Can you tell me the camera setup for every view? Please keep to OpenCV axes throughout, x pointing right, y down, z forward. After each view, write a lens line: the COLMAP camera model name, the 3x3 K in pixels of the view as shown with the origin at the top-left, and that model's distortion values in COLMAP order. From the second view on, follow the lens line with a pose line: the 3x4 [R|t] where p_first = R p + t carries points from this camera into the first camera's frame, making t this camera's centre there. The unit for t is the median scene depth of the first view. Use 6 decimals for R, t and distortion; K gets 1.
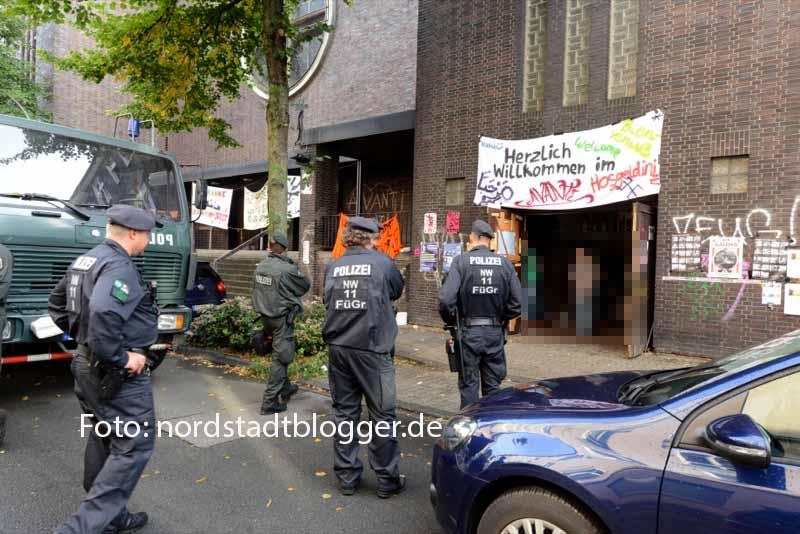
lens RADIAL K [[591.6, 0, 400.0], [0, 591.6, 267.0], [0, 0, 1]] dist [-0.002980, -0.000915]
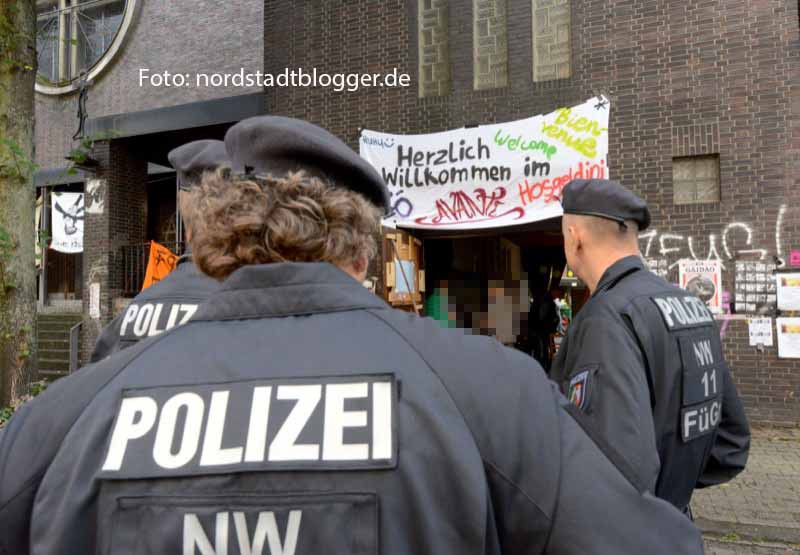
lens RADIAL K [[515.9, 0, 400.0], [0, 515.9, 277.5], [0, 0, 1]] dist [-0.000232, -0.001635]
pose [[0.946646, -0.025273, 0.321283, -0.027577], [0.042674, 0.997972, -0.047232, -0.012001], [-0.319438, 0.058423, 0.945805, 0.454873]]
